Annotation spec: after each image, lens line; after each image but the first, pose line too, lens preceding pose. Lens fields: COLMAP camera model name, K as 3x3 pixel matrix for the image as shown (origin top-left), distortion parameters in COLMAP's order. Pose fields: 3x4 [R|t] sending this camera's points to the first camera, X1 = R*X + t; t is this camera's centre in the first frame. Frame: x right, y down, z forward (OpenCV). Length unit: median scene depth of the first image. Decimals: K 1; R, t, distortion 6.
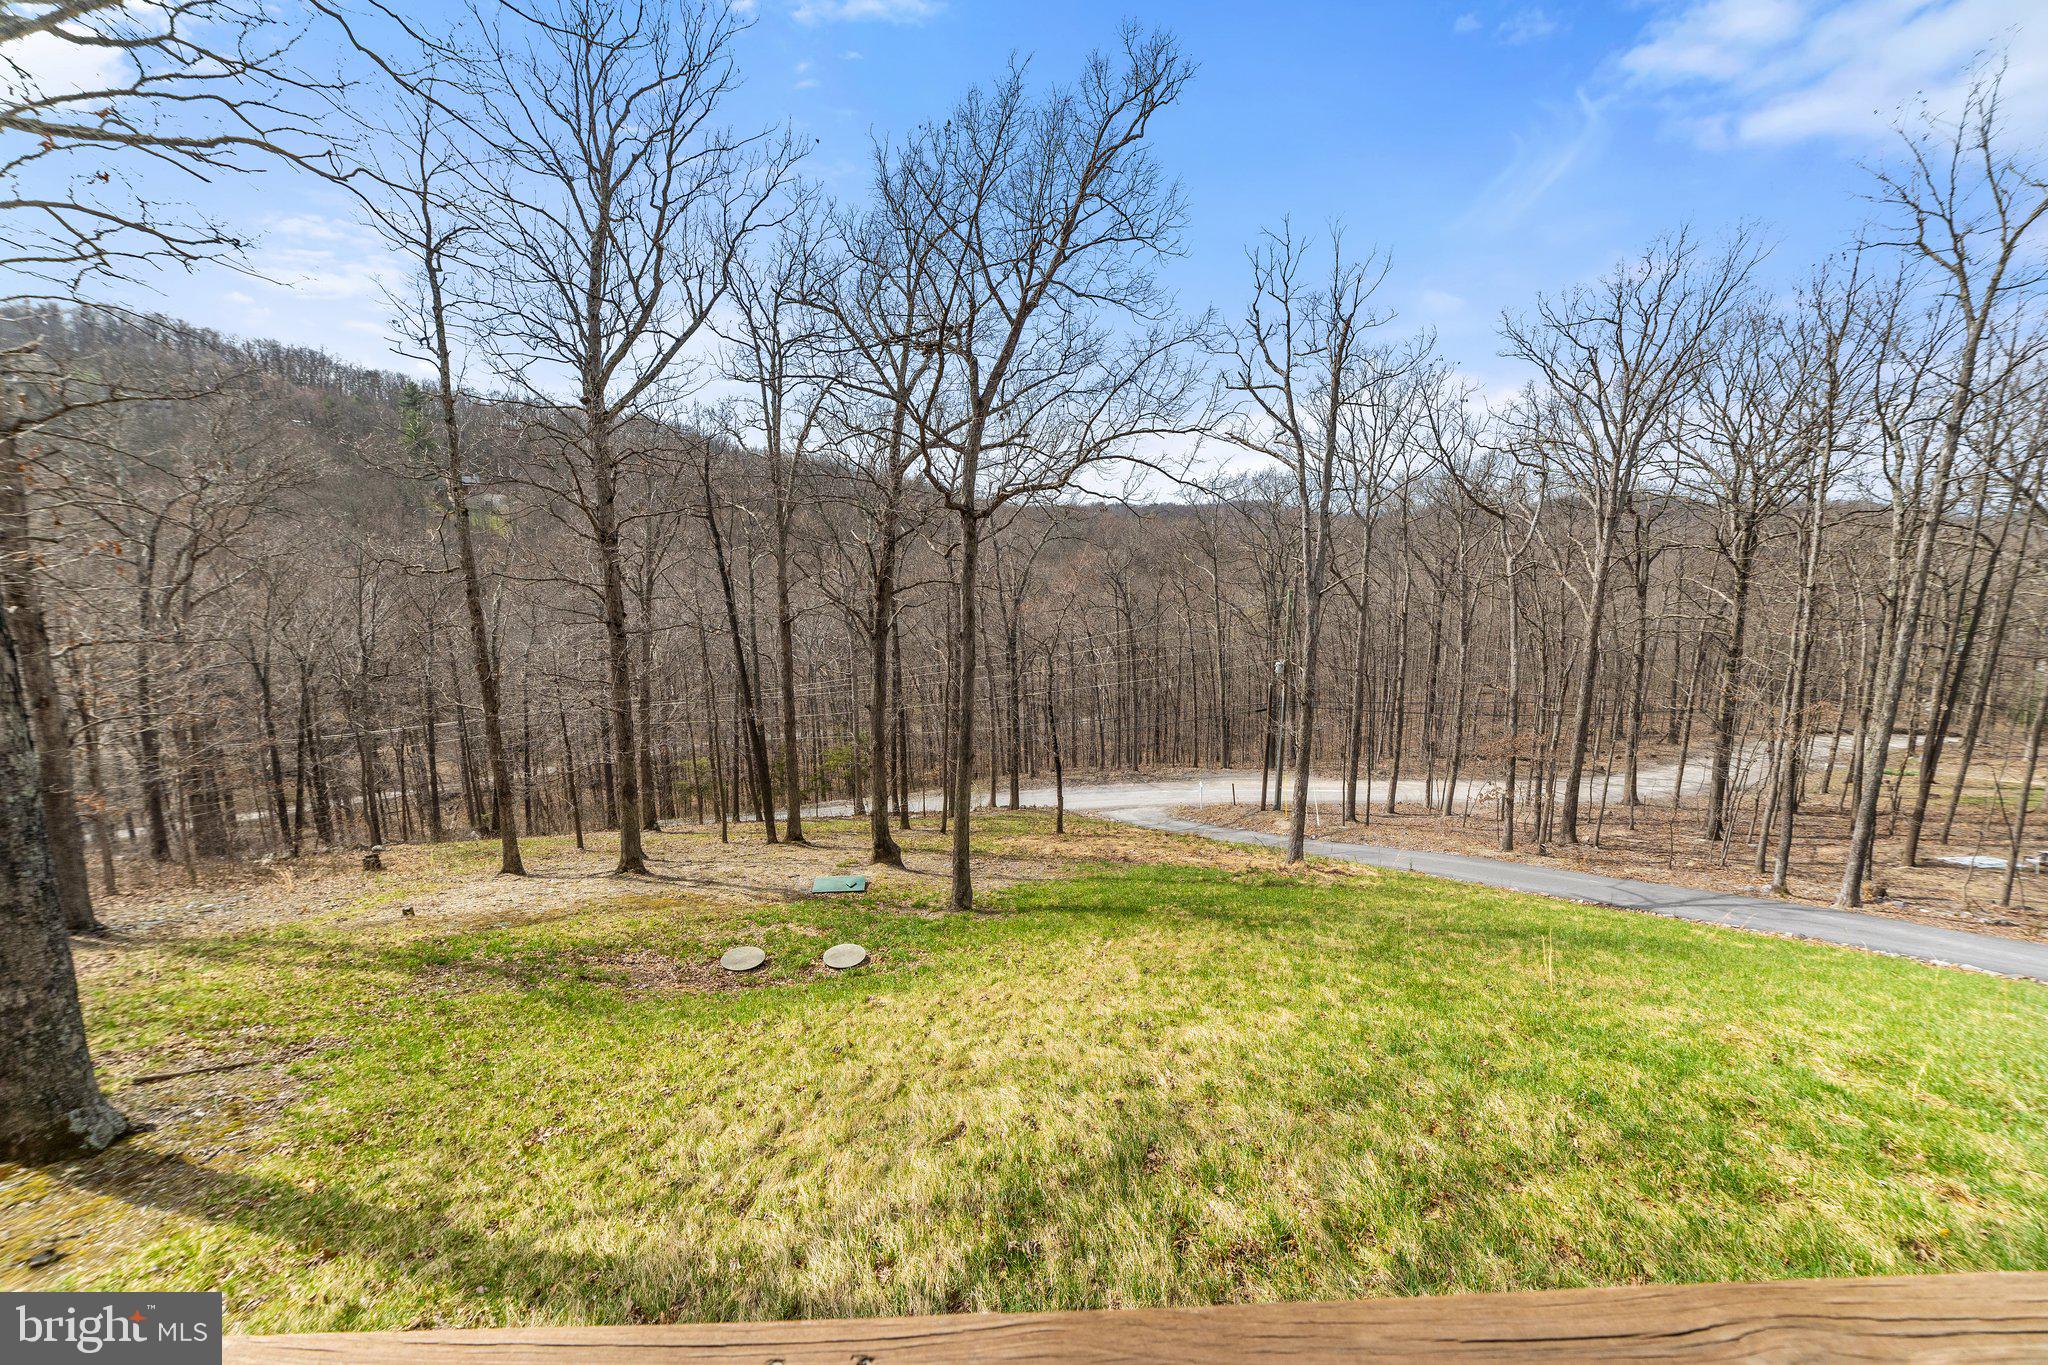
lens RADIAL K [[796.5, 0, 1024.0], [0, 796.5, 682.5], [0, 0, 1]] dist [-0.009494, 0.000832]
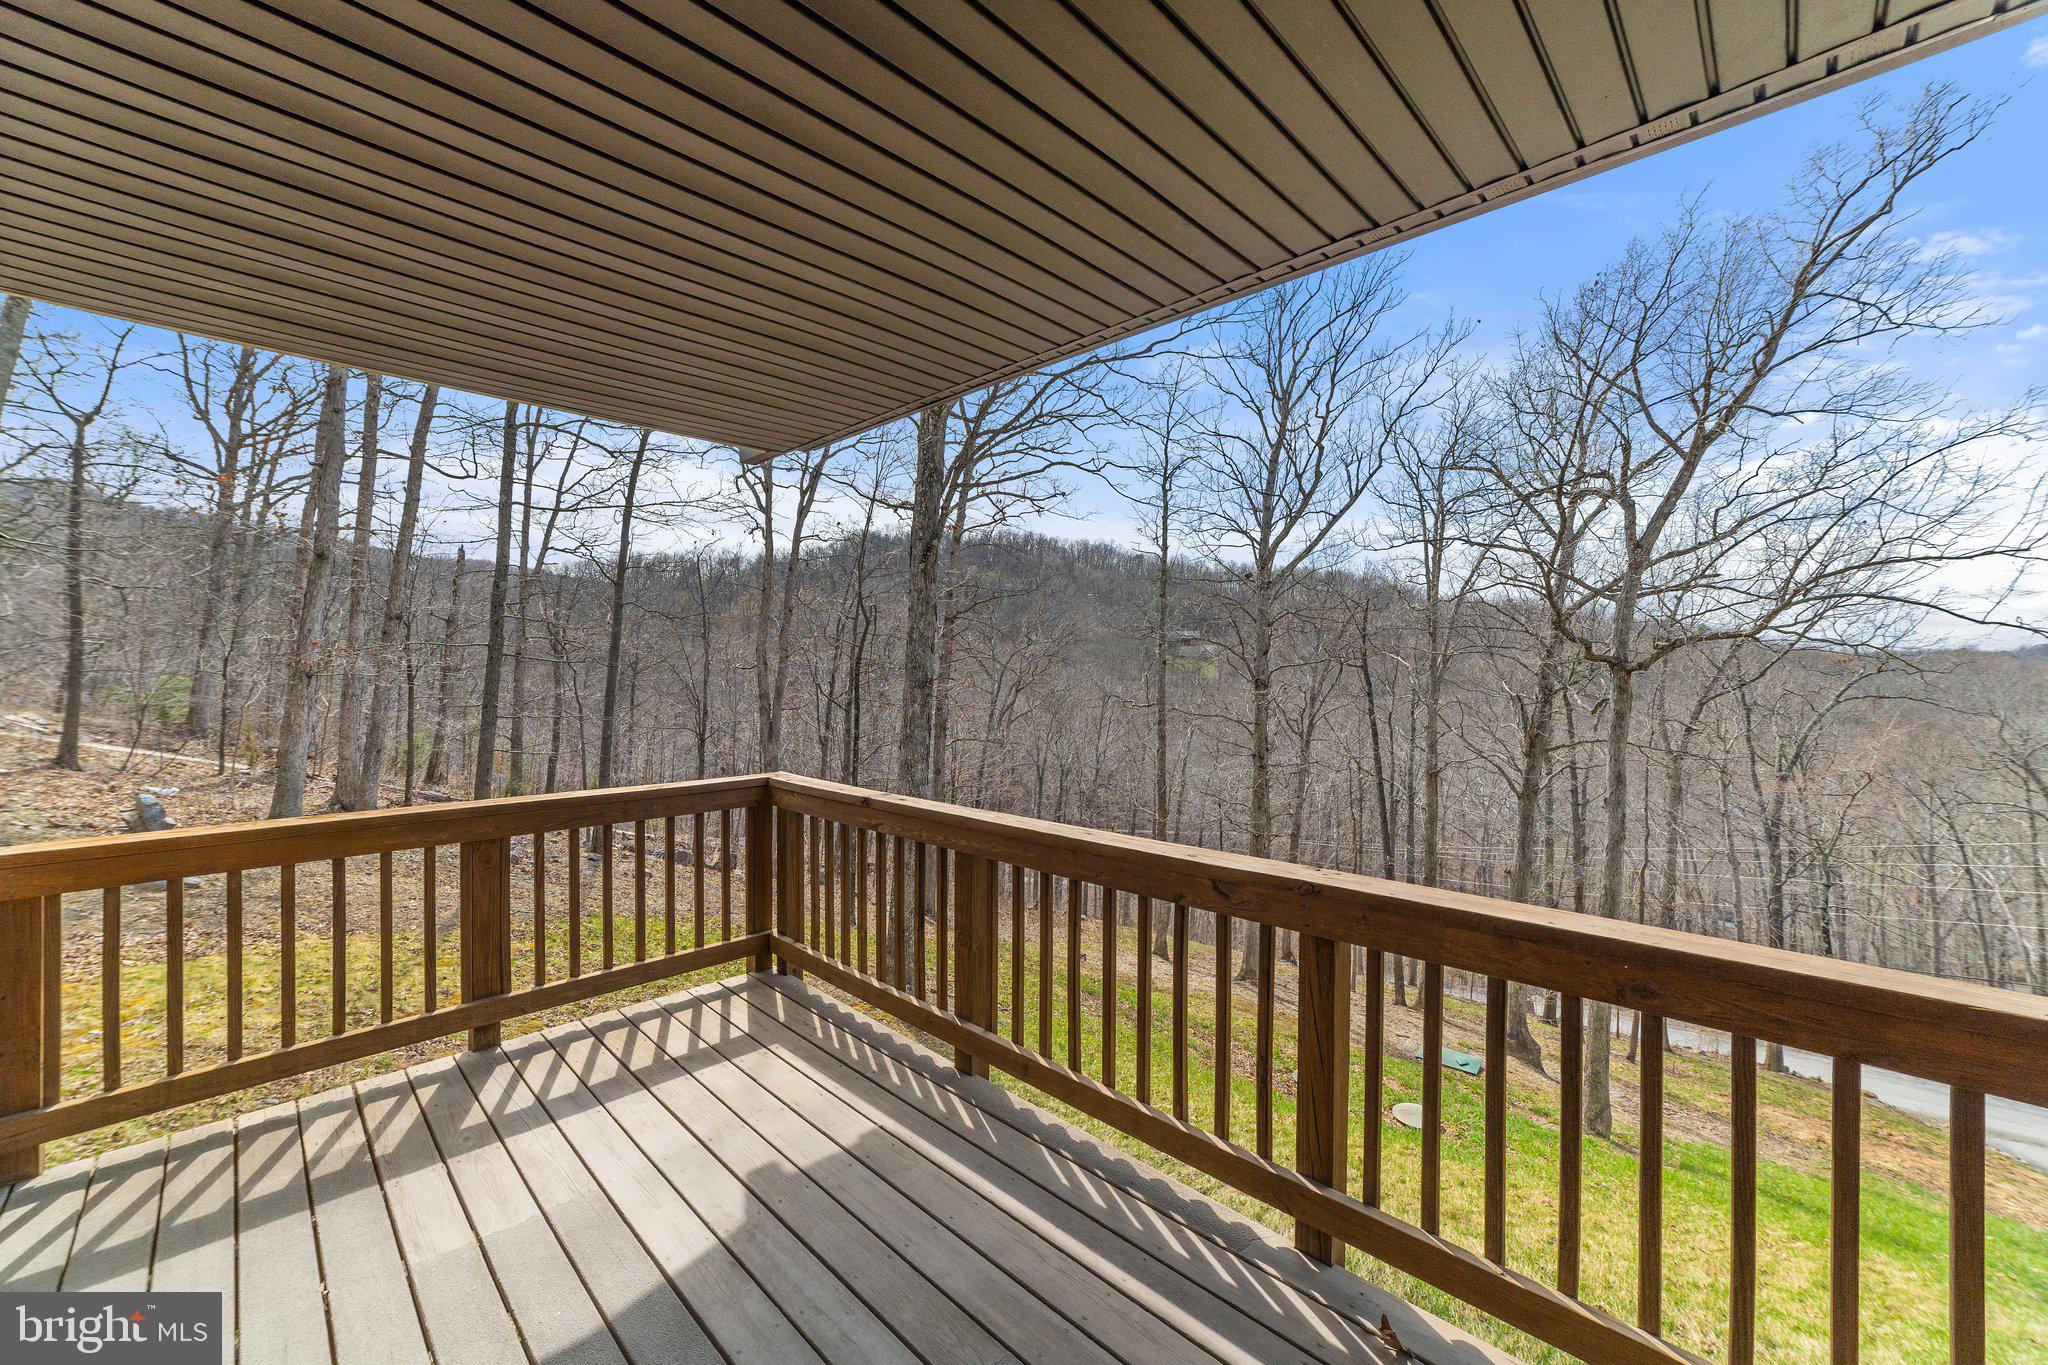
lens RADIAL K [[796.5, 0, 1024.0], [0, 796.5, 682.5], [0, 0, 1]] dist [-0.009494, 0.000832]
pose [[0.694239, 0.018692, -0.719502, 0.086369], [-0.149590, 0.981580, -0.118838, 0.009787], [0.704028, 0.190133, 0.684247, -0.062480]]
